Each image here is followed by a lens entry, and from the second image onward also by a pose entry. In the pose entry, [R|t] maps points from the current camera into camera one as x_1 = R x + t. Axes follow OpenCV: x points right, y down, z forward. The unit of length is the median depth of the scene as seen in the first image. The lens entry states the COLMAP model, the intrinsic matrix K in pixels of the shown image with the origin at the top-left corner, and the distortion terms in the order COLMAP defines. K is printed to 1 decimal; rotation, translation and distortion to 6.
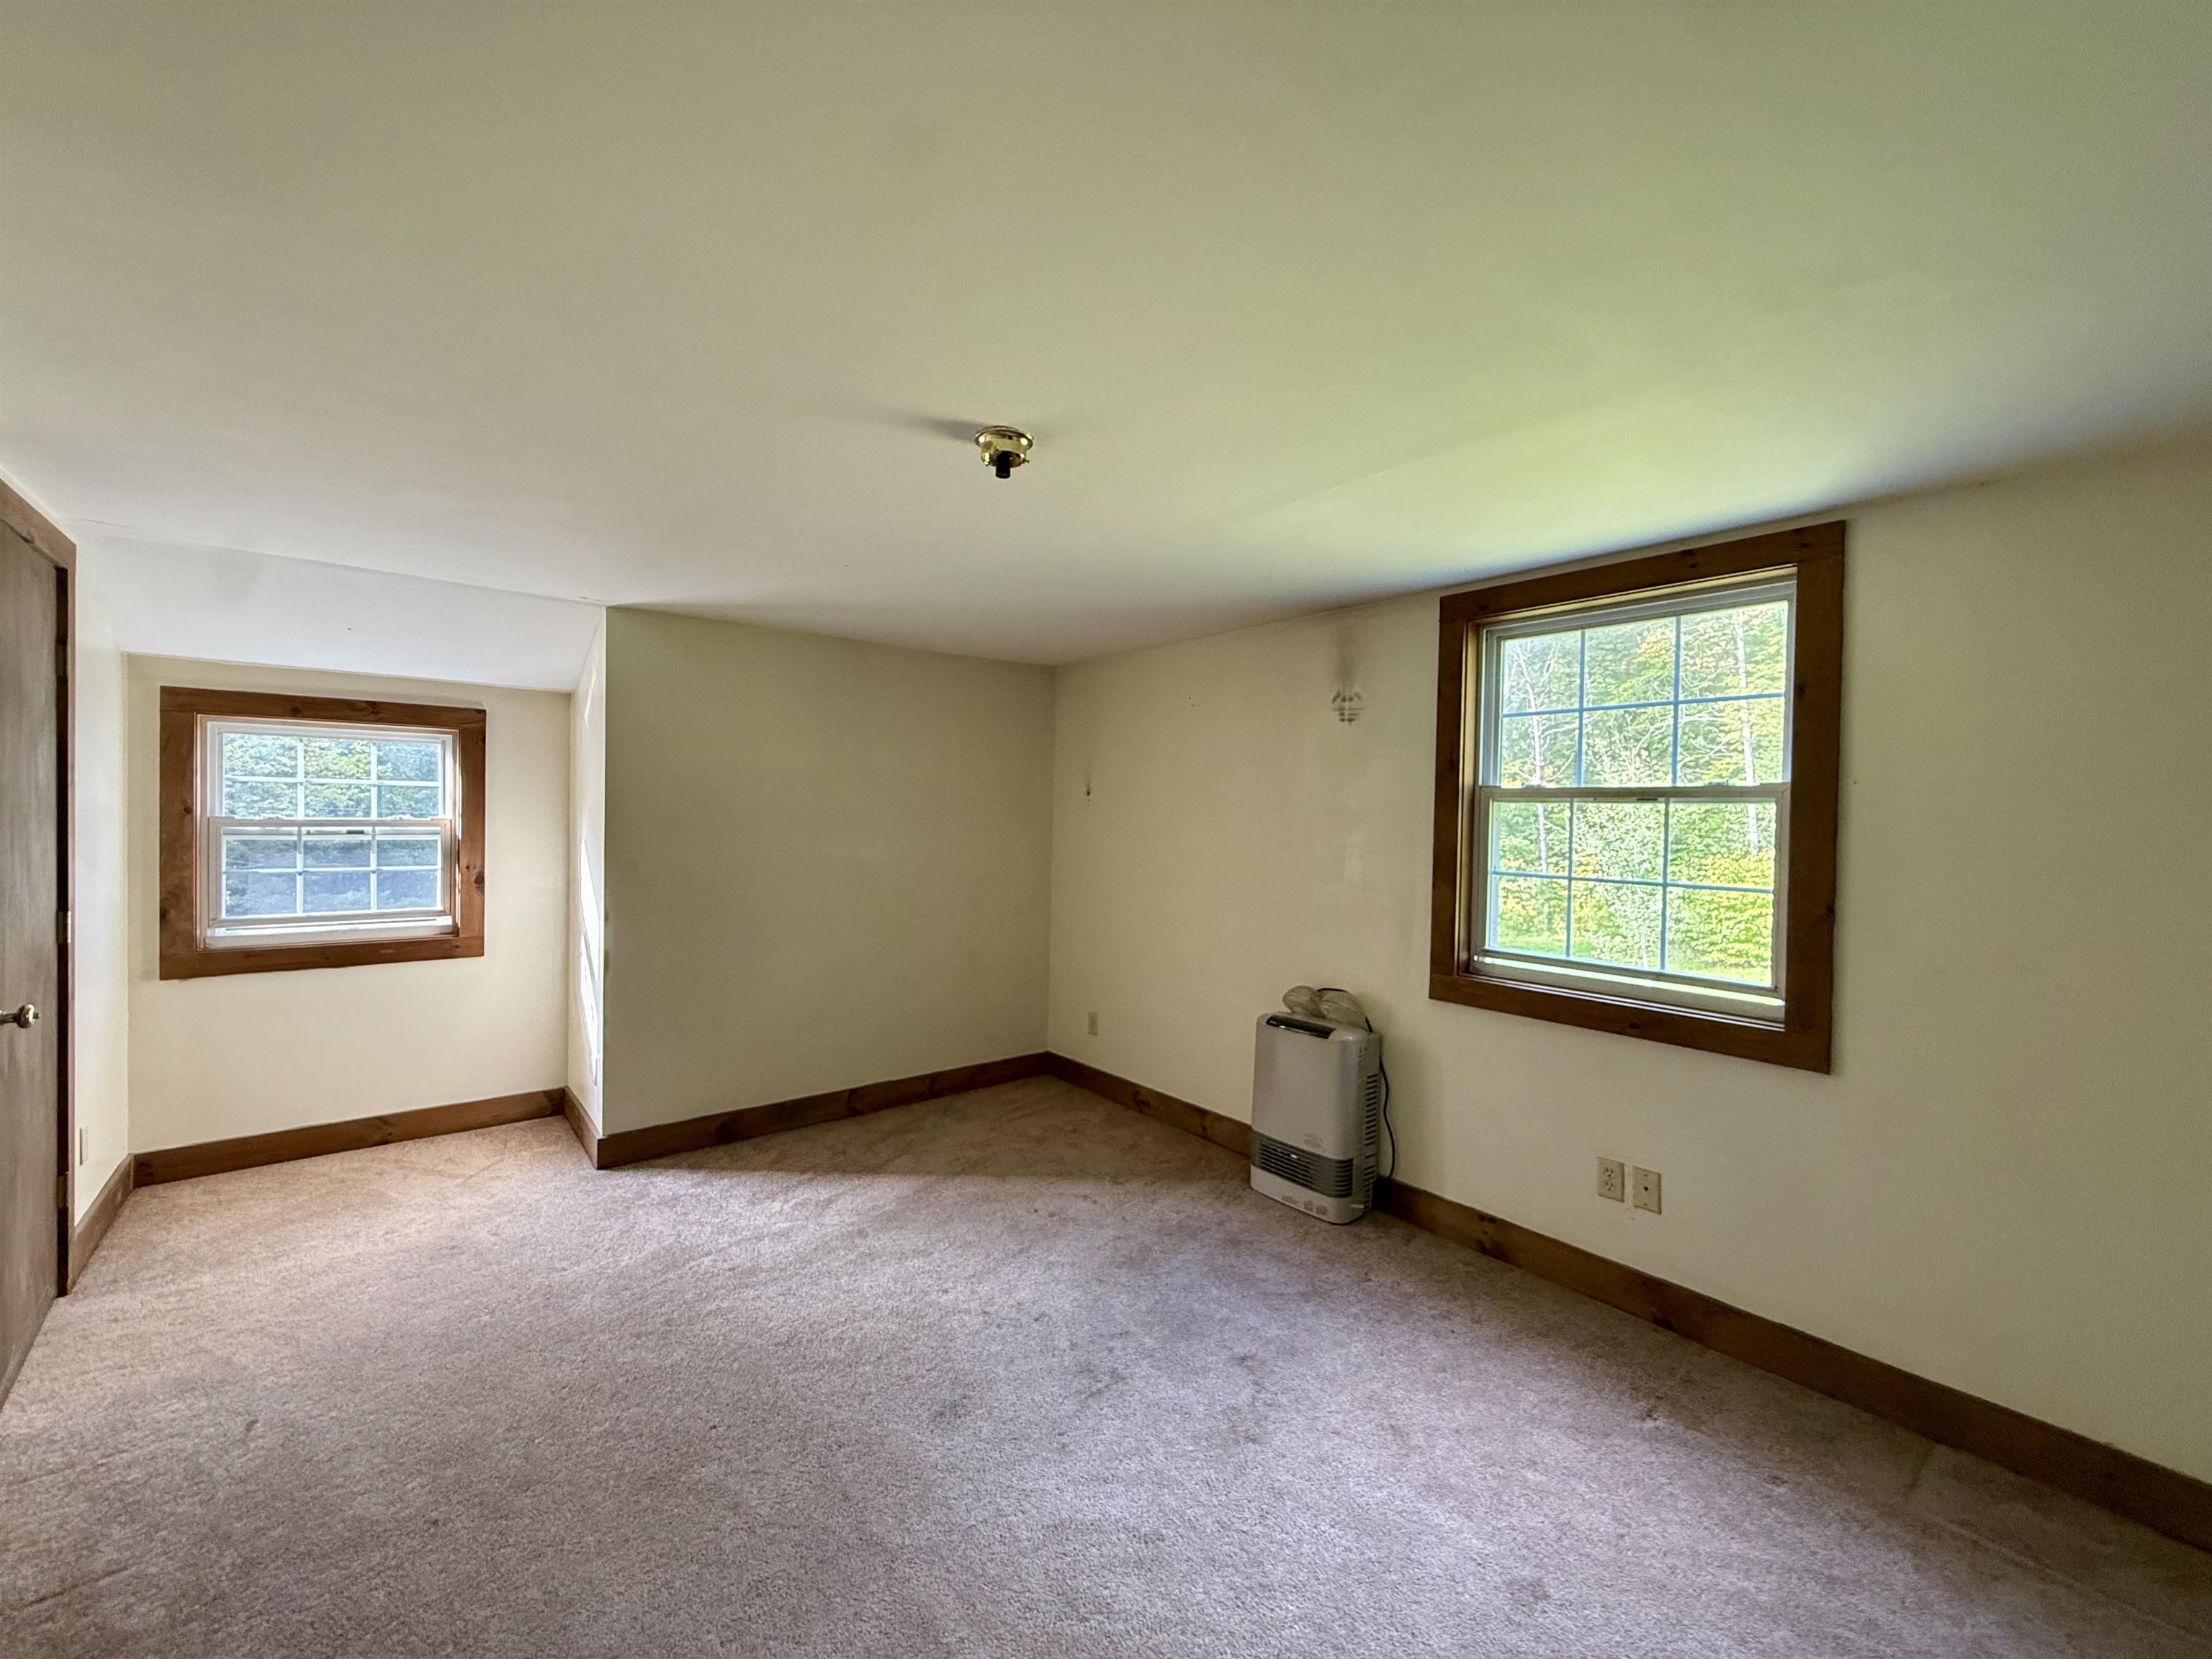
lens RADIAL K [[887.9, 0, 1105.3], [0, 887.9, 824.0], [0, 0, 1]] dist [-0.000731, -0.000093]
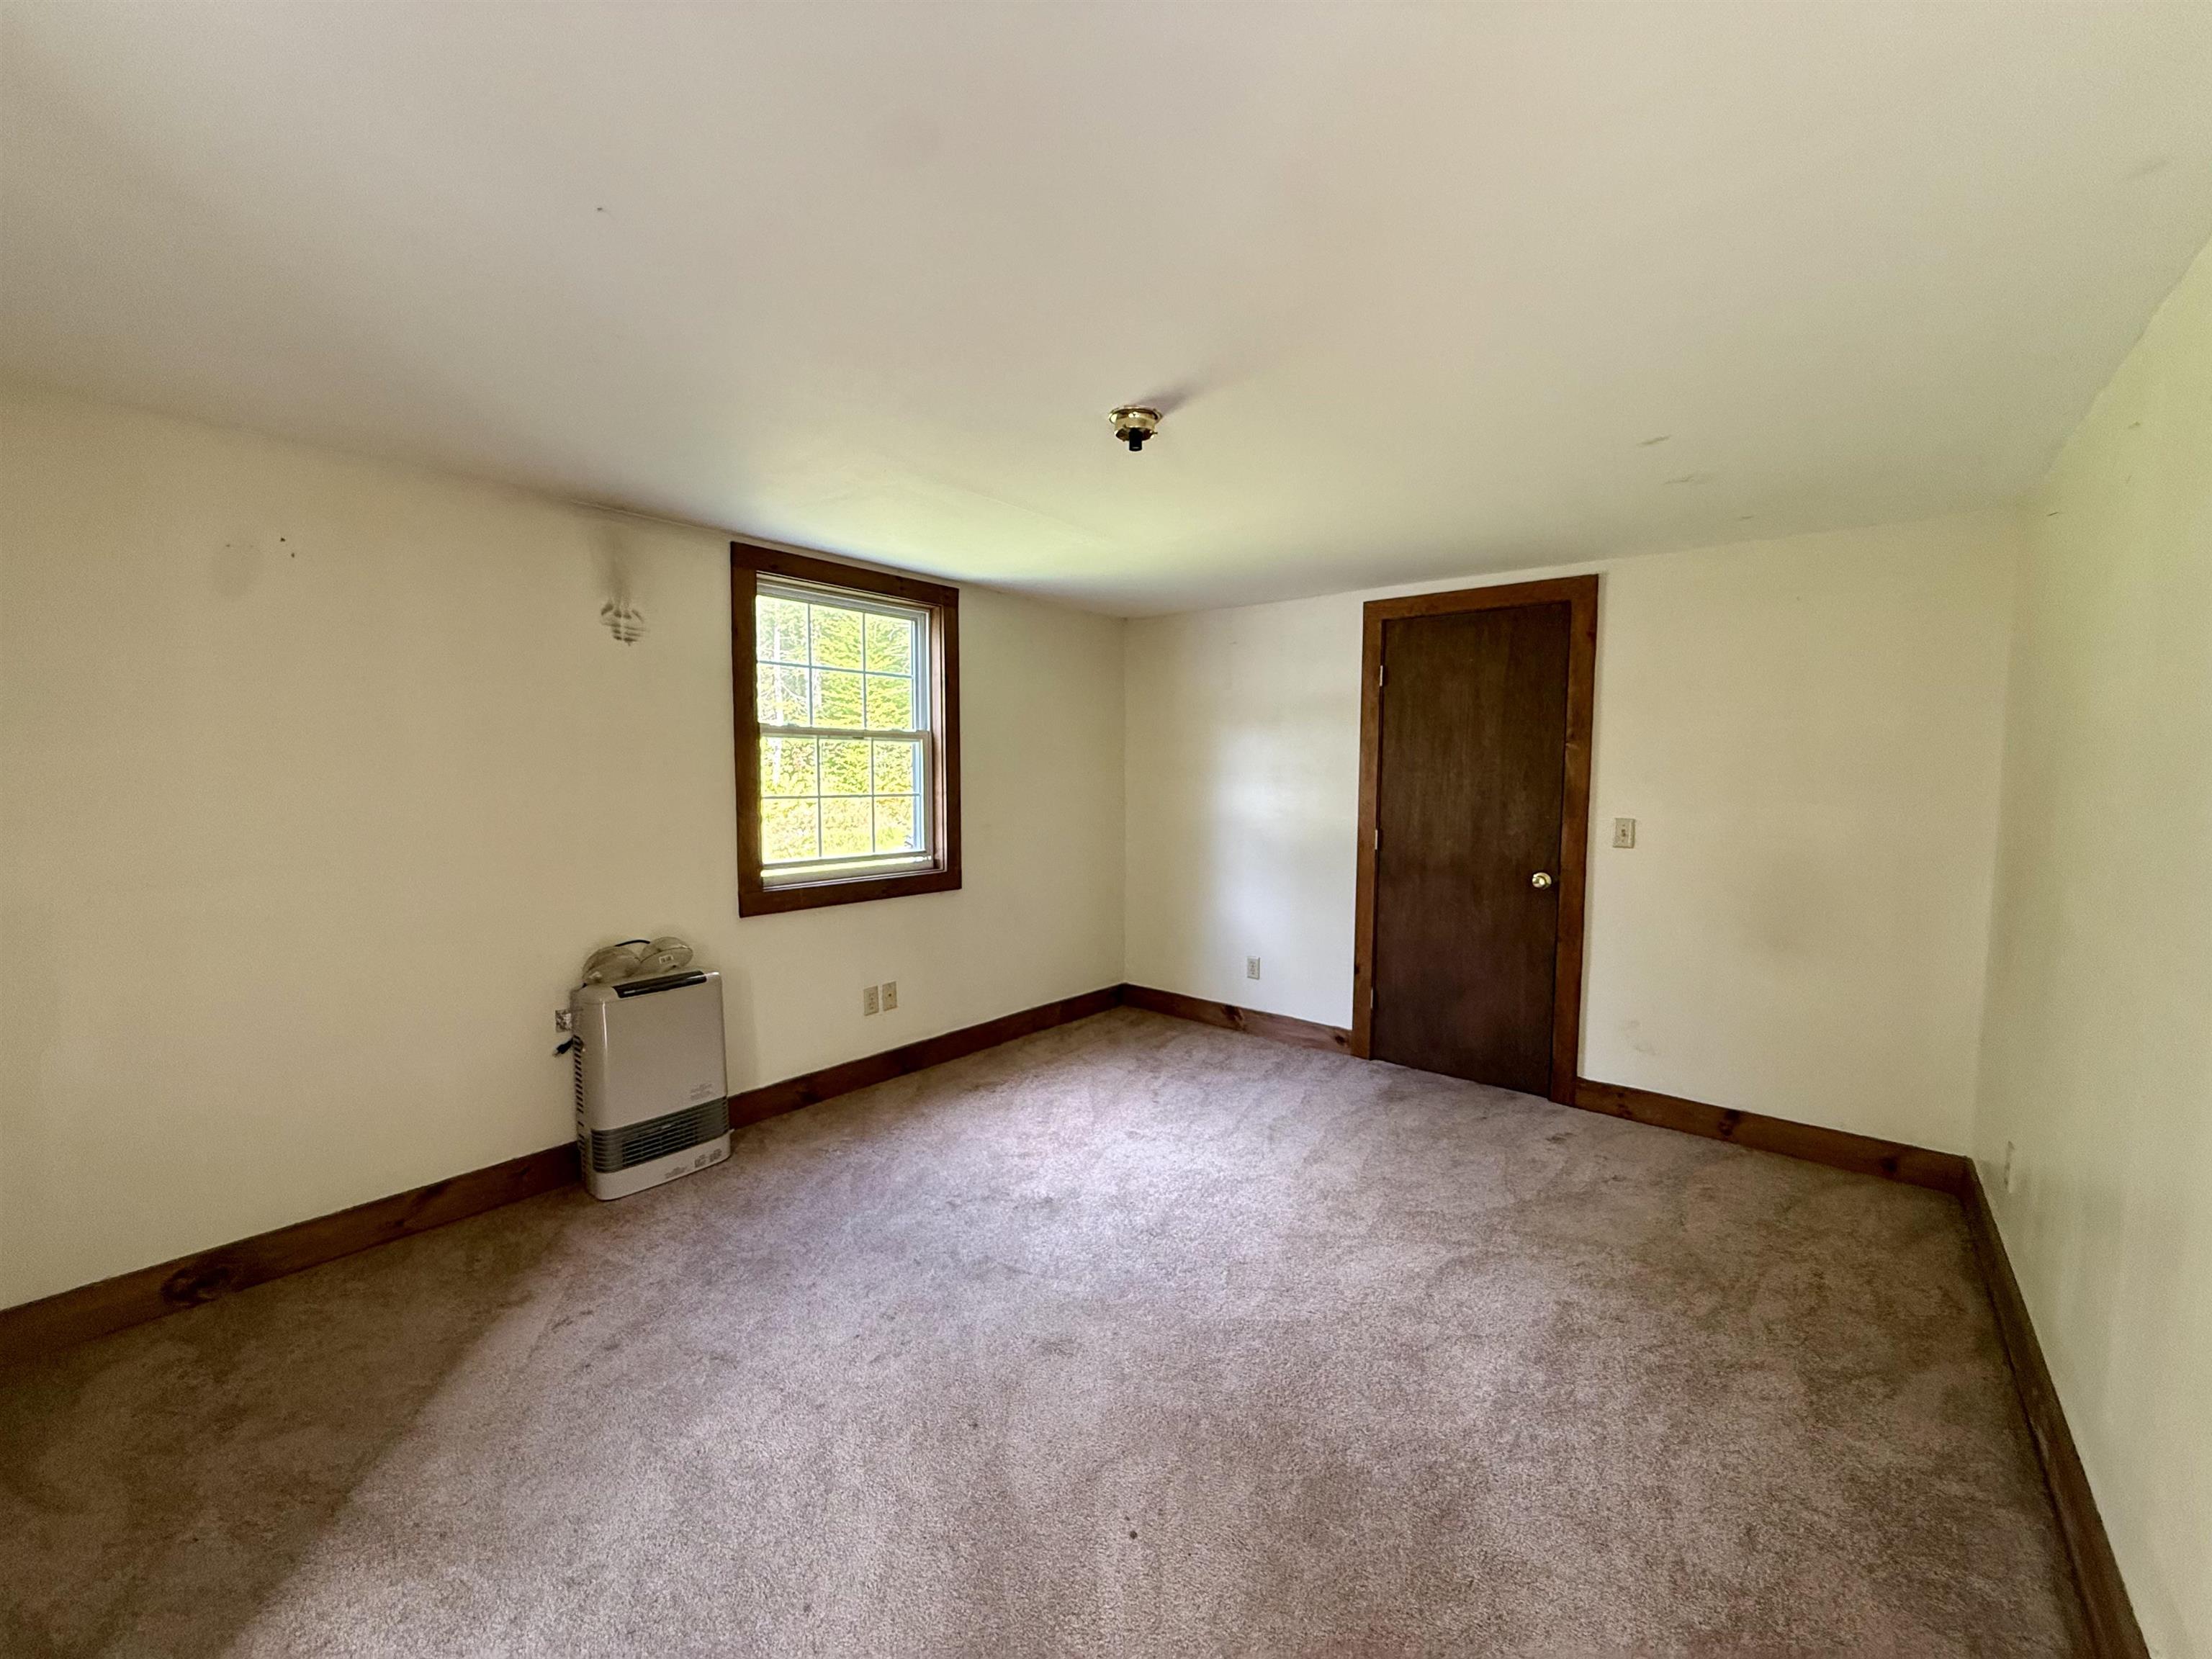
lens RADIAL K [[882.1, 0, 1098.5], [0, 882.1, 829.4], [0, 0, 1]] dist [-0.000267, -0.000082]
pose [[-0.193174, -0.087186, 0.977283, -0.755564], [0.002012, 0.996007, 0.089254, -0.005914], [-0.981162, 0.019208, -0.192228, 0.770704]]
